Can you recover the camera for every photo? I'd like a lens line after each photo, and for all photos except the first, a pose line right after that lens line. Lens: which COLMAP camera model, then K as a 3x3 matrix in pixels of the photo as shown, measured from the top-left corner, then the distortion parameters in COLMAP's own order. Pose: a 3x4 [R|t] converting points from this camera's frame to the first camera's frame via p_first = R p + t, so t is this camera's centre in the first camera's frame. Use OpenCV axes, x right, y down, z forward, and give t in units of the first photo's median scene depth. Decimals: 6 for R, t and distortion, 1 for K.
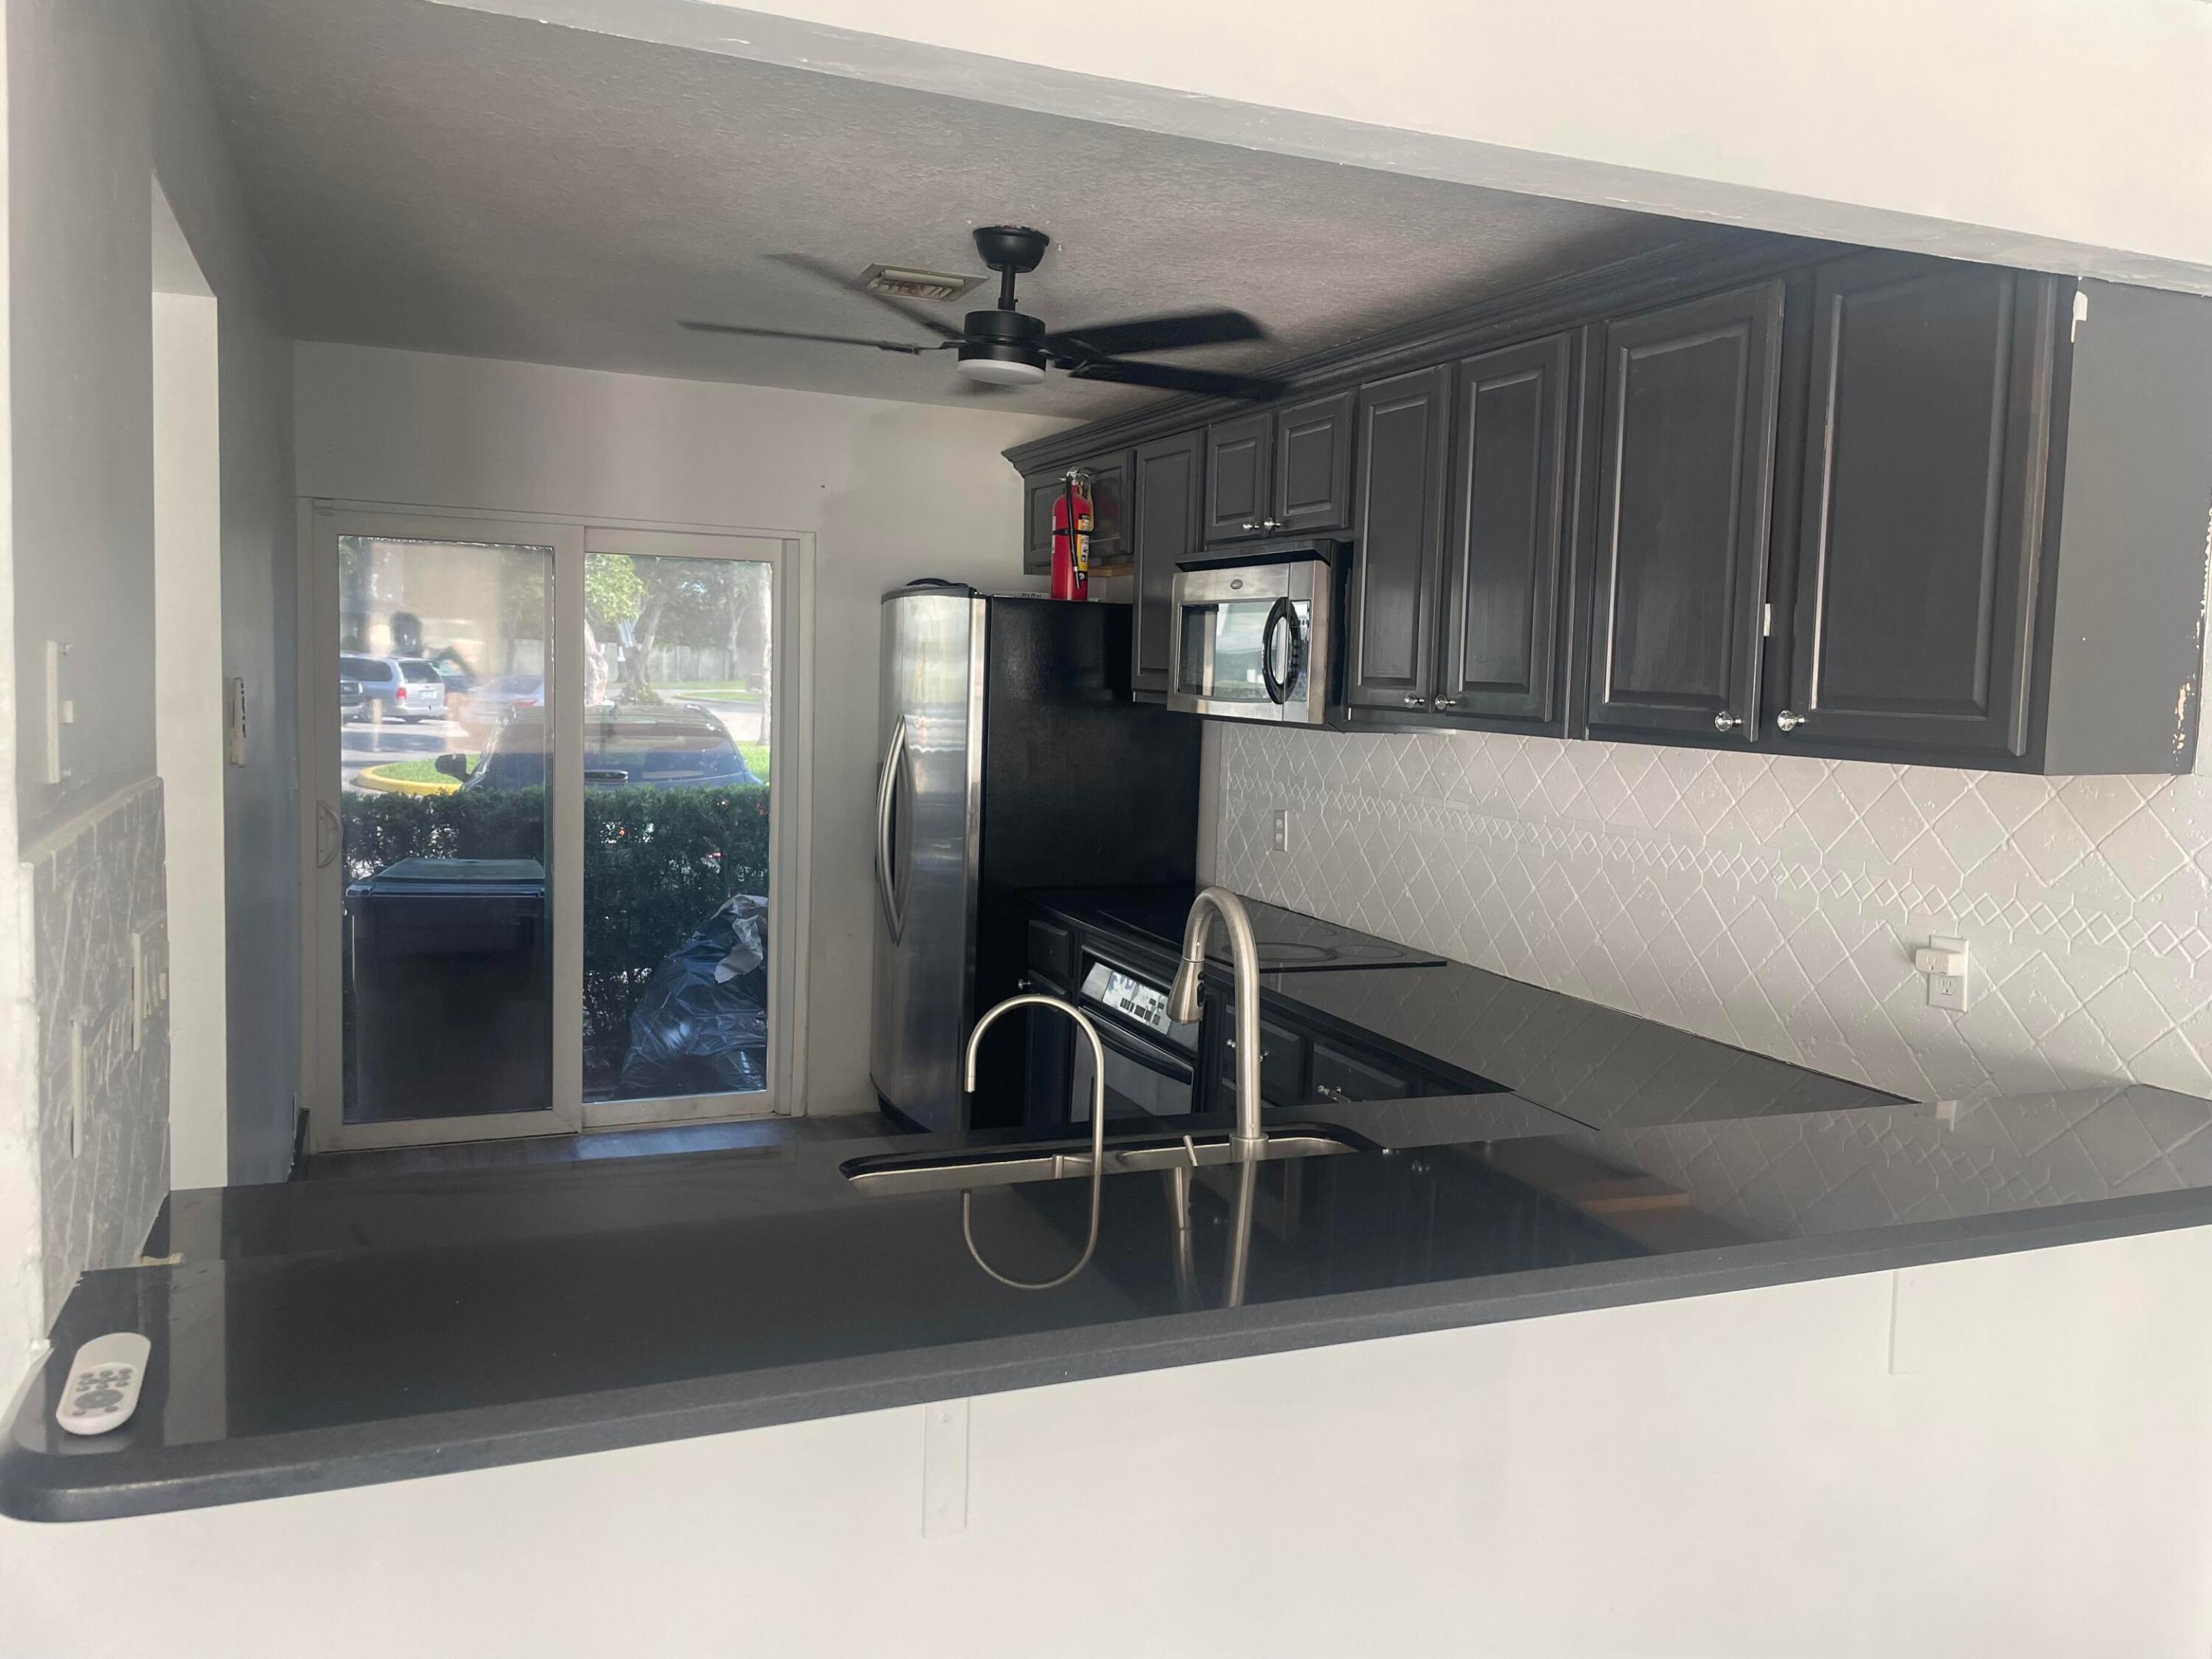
lens RADIAL K [[1671.3, 0, 1113.8], [0, 1671.3, 812.9], [0, 0, 1]] dist [0.089044, -0.114782]
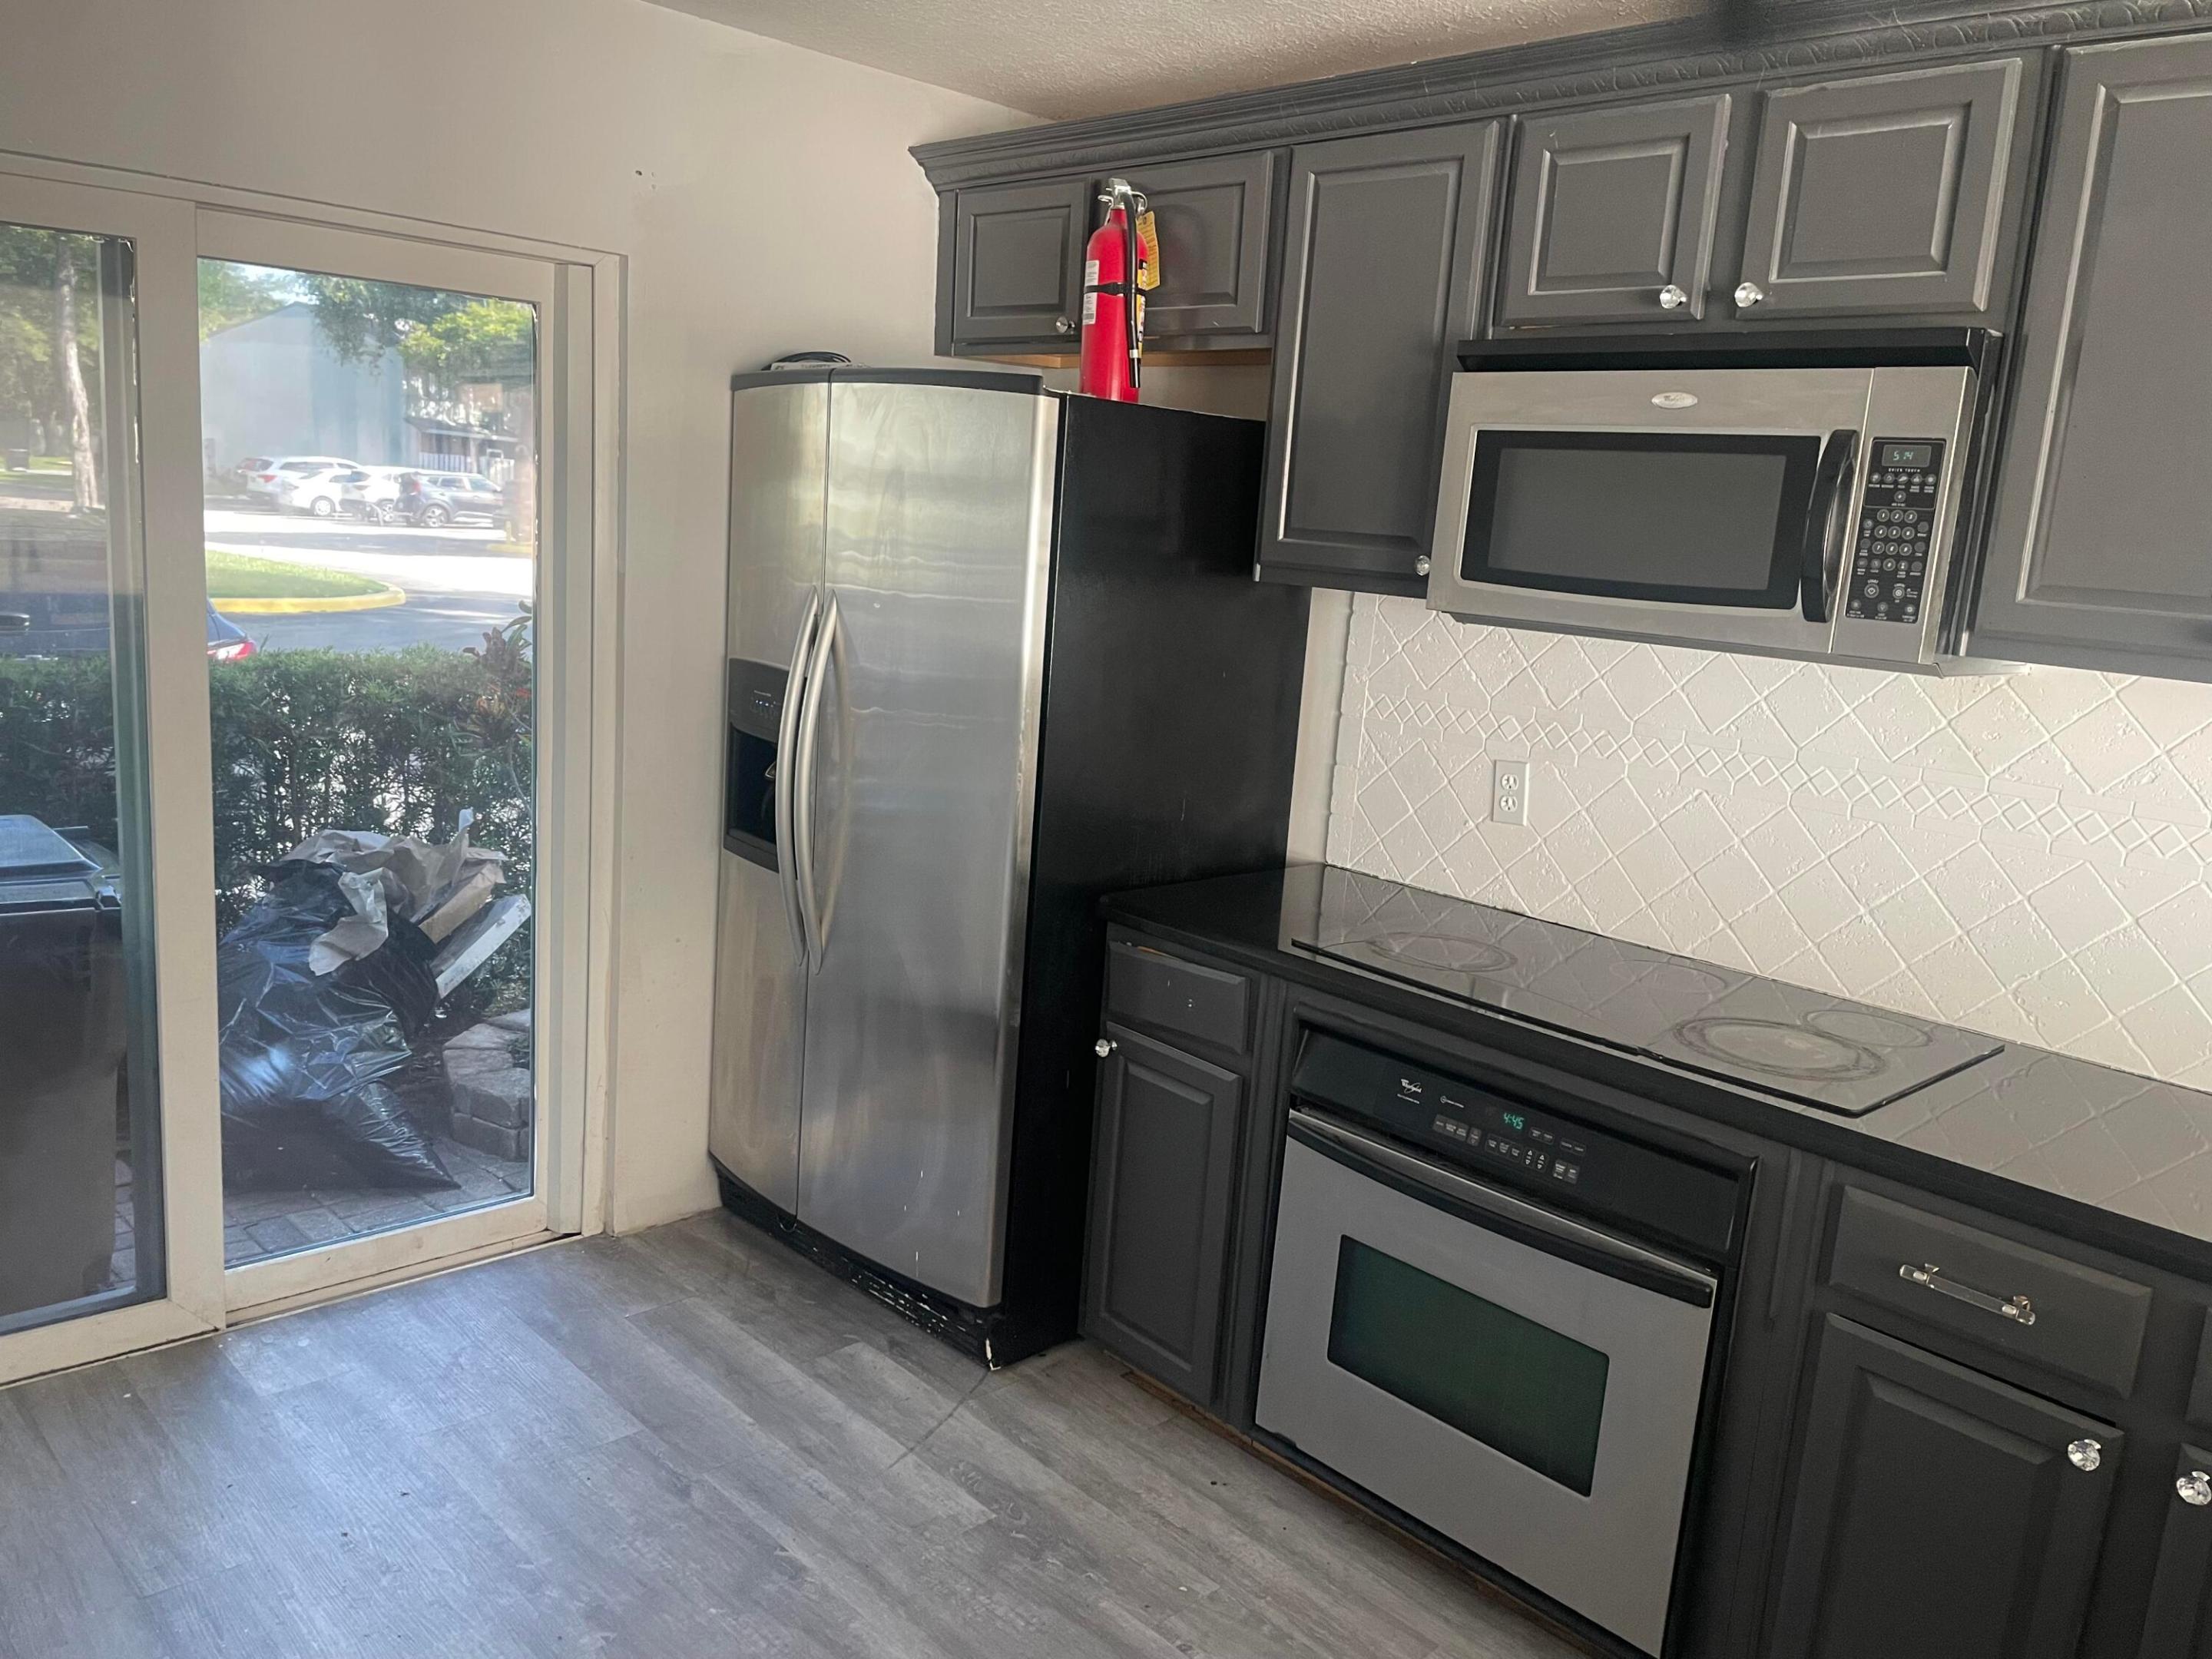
lens RADIAL K [[1671.3, 0, 1113.8], [0, 1671.3, 812.9], [0, 0, 1]] dist [0.089044, -0.114782]
pose [[0.932398, -0.029269, 0.360247, -0.270157], [-0.011095, 0.993928, 0.109471, -0.049308], [-0.361264, -0.106067, 0.926411, 0.443815]]
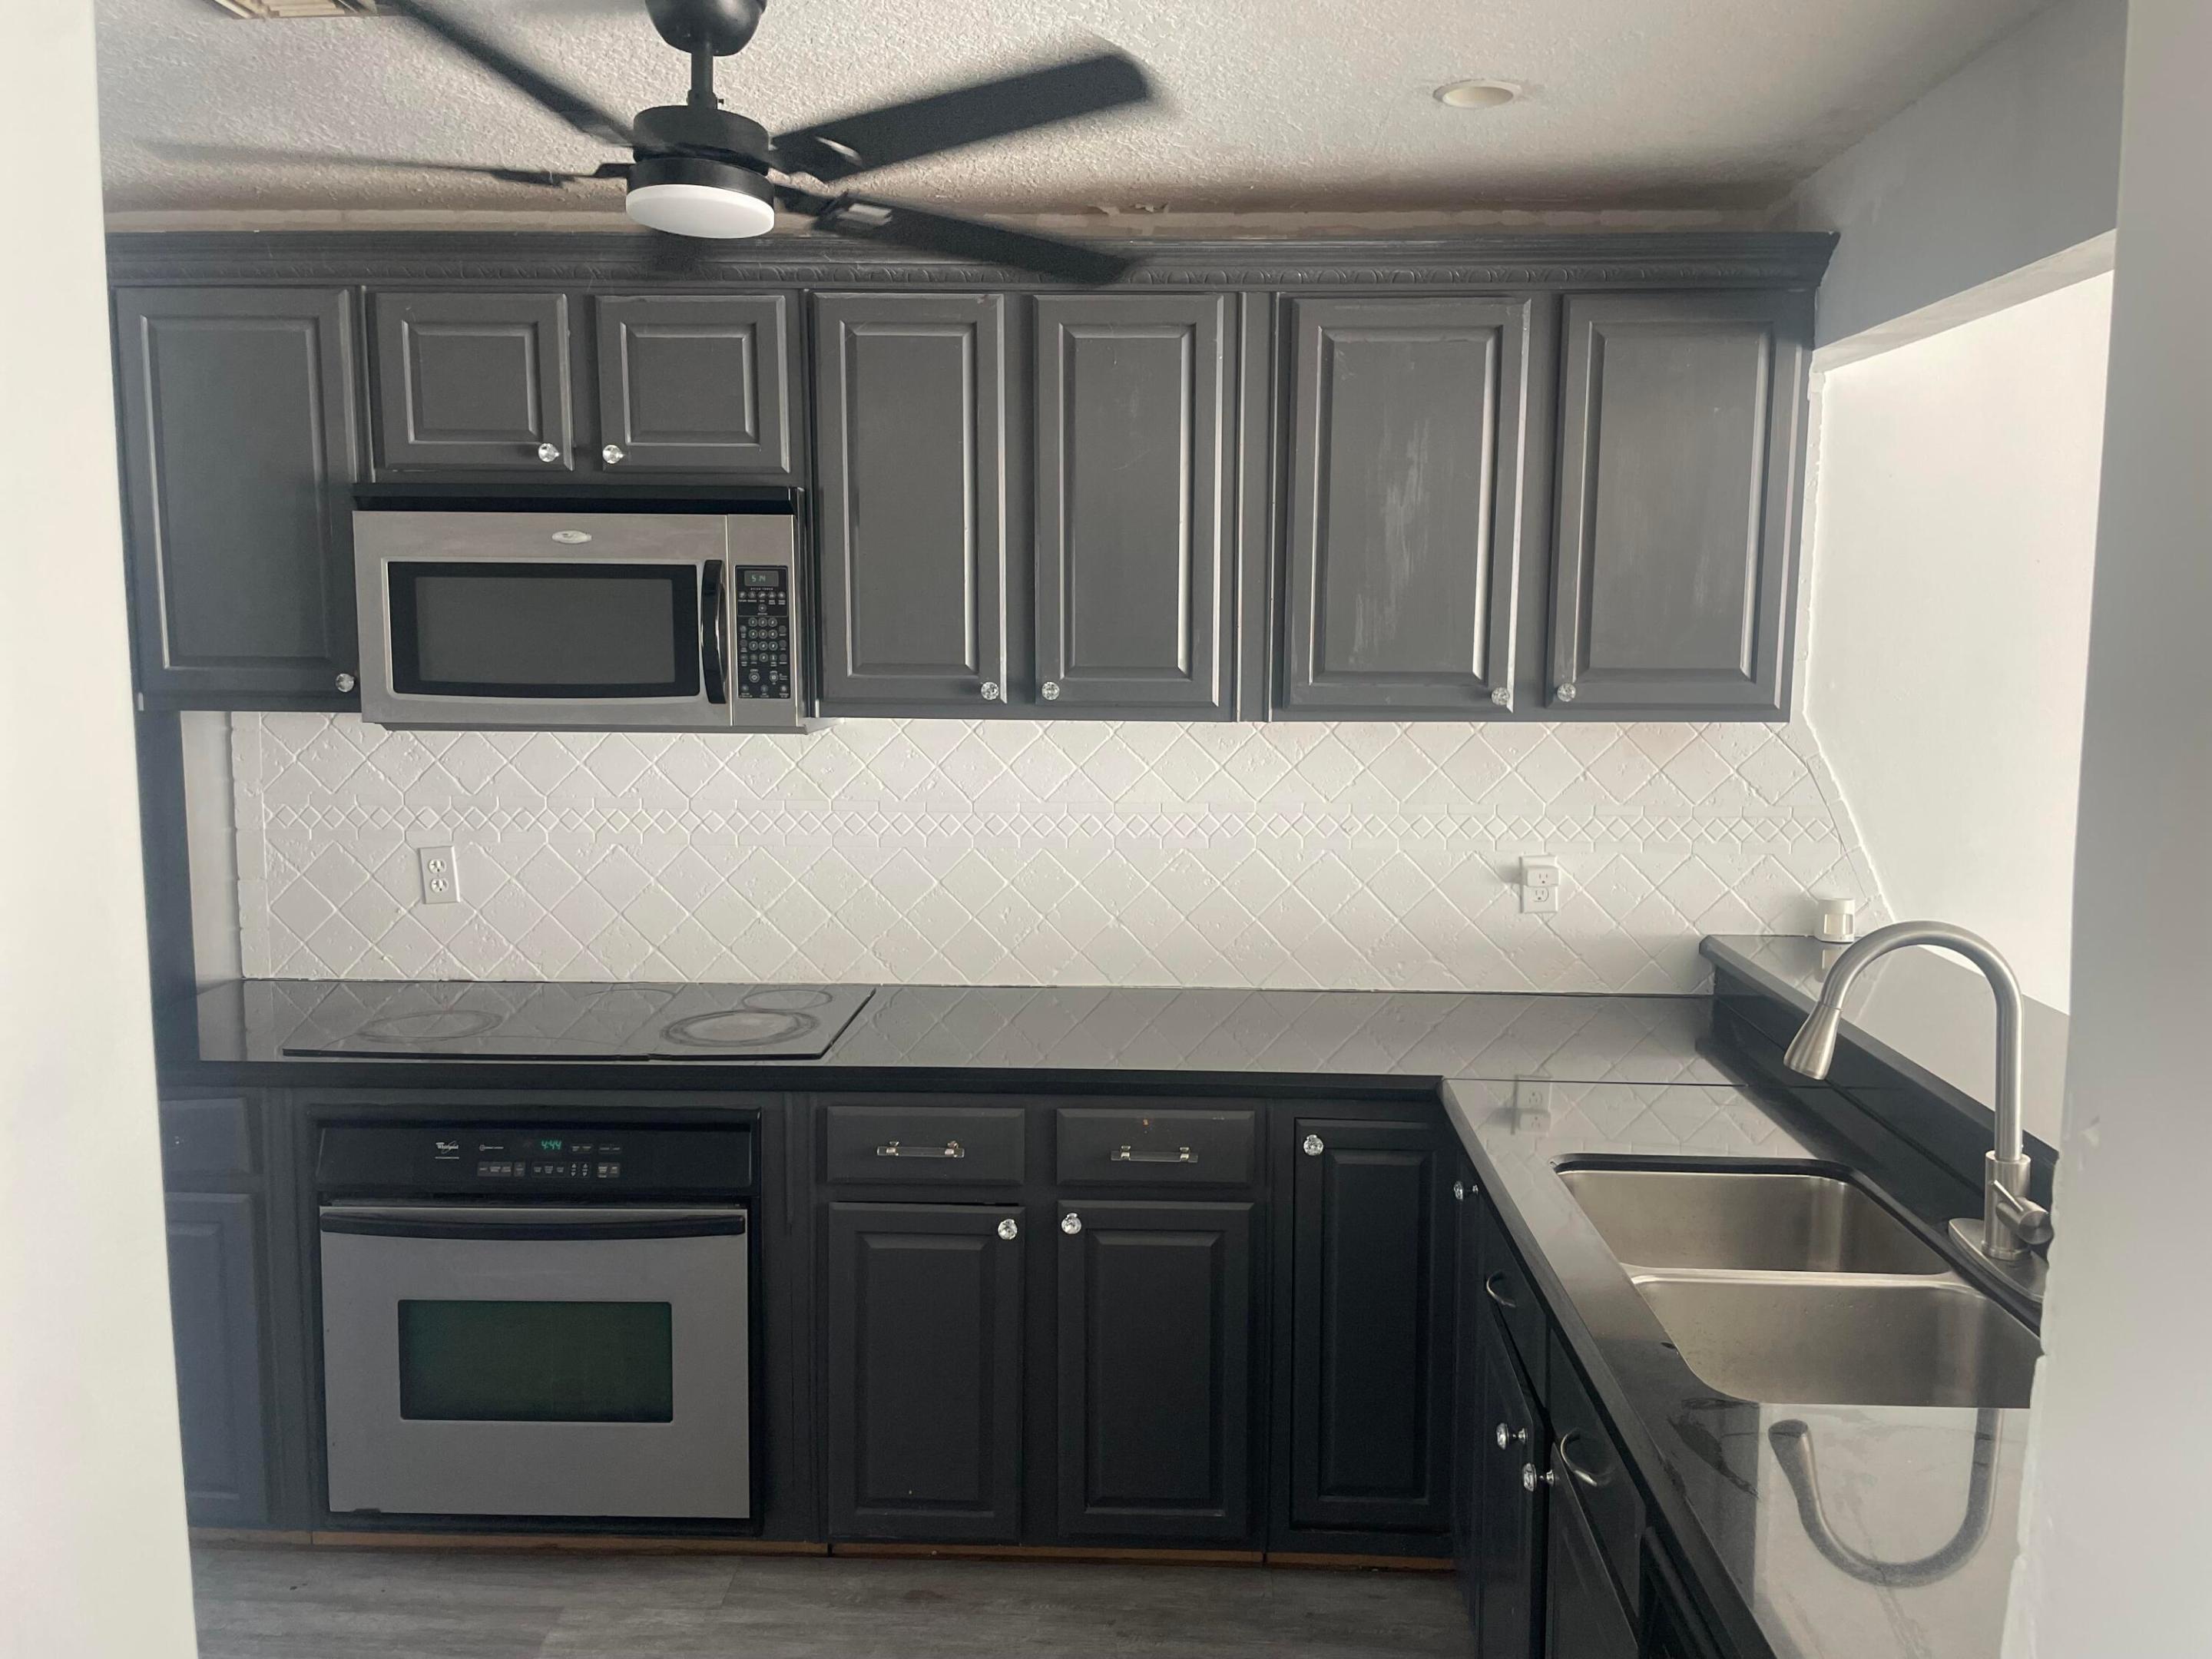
lens RADIAL K [[1695.9, 0, 1106.0], [0, 1695.9, 829.5], [0, 0, 1]] dist [0.085518, -0.149283]
pose [[0.413537, -0.145676, 0.898758, -0.427050], [0.088514, 0.988874, 0.119556, -0.069008], [-0.906175, 0.030112, 0.421830, 0.422389]]
